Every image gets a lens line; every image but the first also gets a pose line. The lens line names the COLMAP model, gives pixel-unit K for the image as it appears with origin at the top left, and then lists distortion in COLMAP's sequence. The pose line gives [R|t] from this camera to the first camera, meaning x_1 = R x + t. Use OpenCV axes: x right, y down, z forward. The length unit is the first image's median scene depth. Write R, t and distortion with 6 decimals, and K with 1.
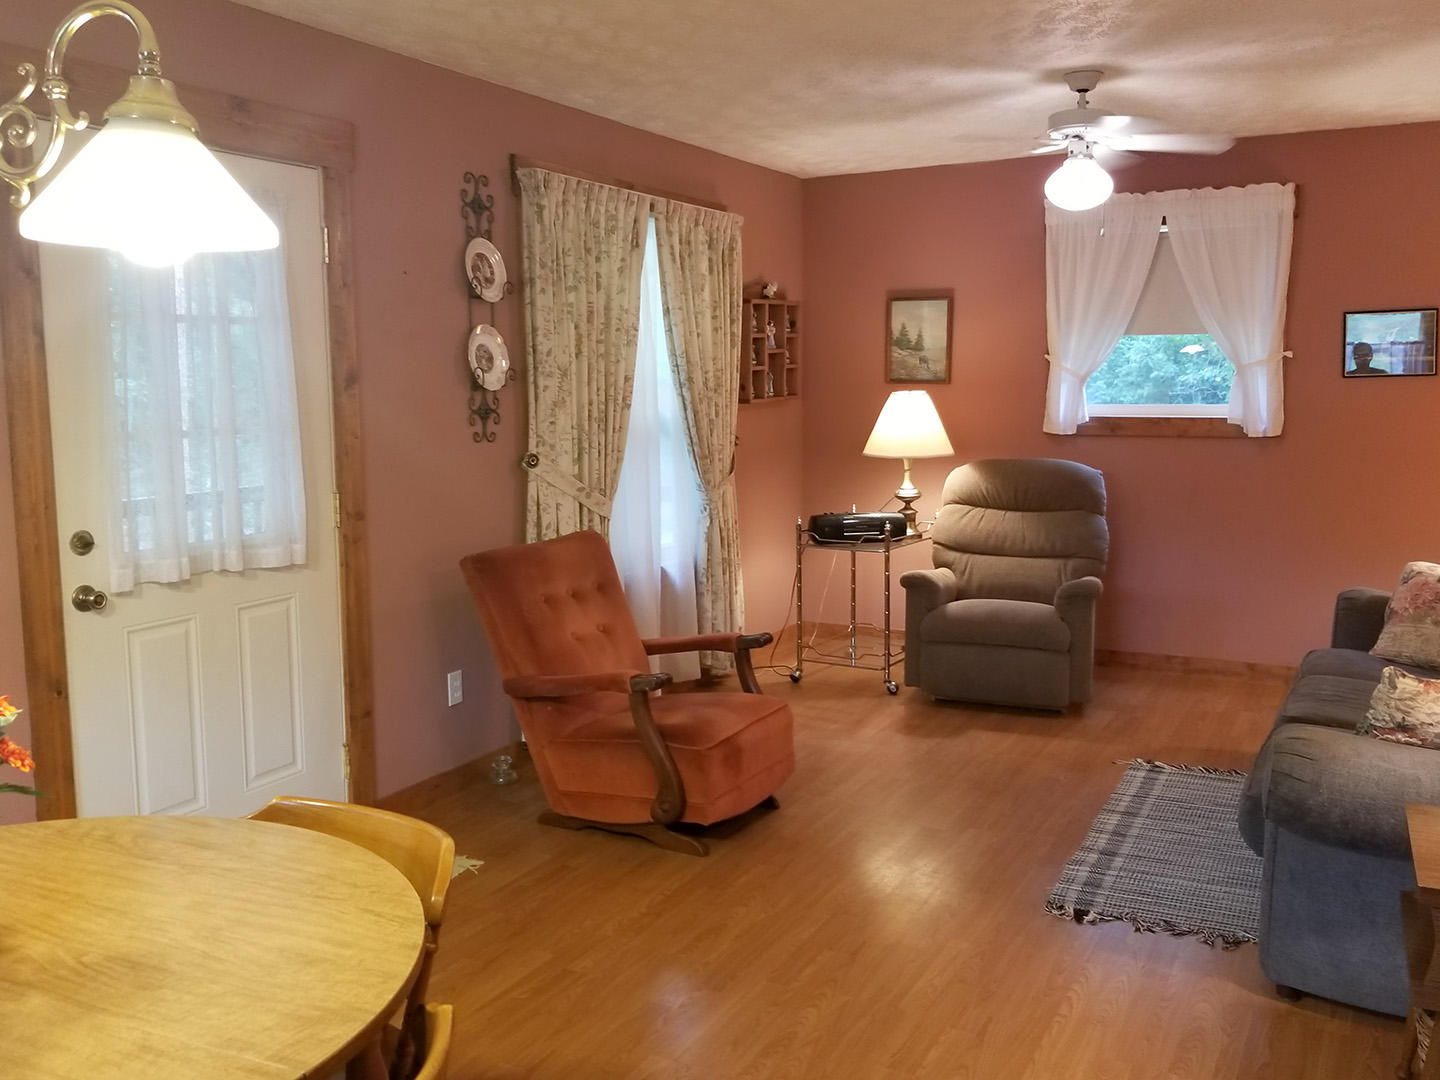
lens RADIAL K [[1188.1, 0, 680.4], [0, 1188.1, 536.4], [0, 0, 1]] dist [0.089148, -0.144582]
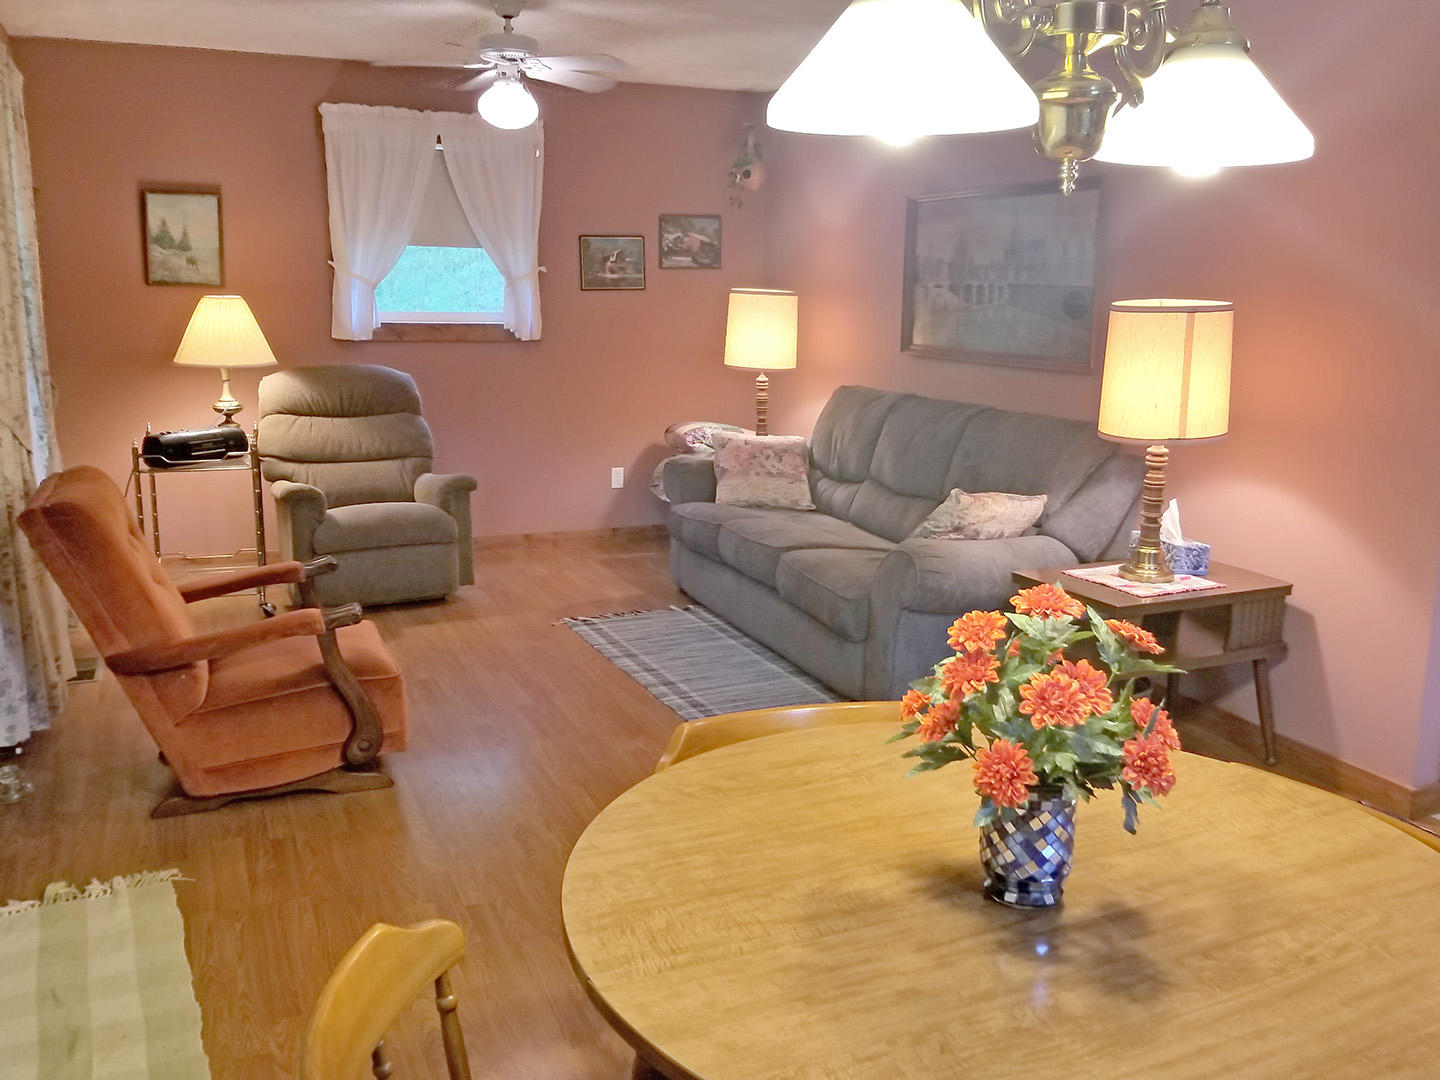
lens RADIAL K [[1188.1, 0, 680.4], [0, 1188.1, 536.4], [0, 0, 1]] dist [0.089148, -0.144582]
pose [[0.659996, -0.138652, 0.738363, -0.299957], [0.082984, 0.990262, 0.111779, -0.010991], [-0.746672, -0.012501, 0.665075, 0.111580]]
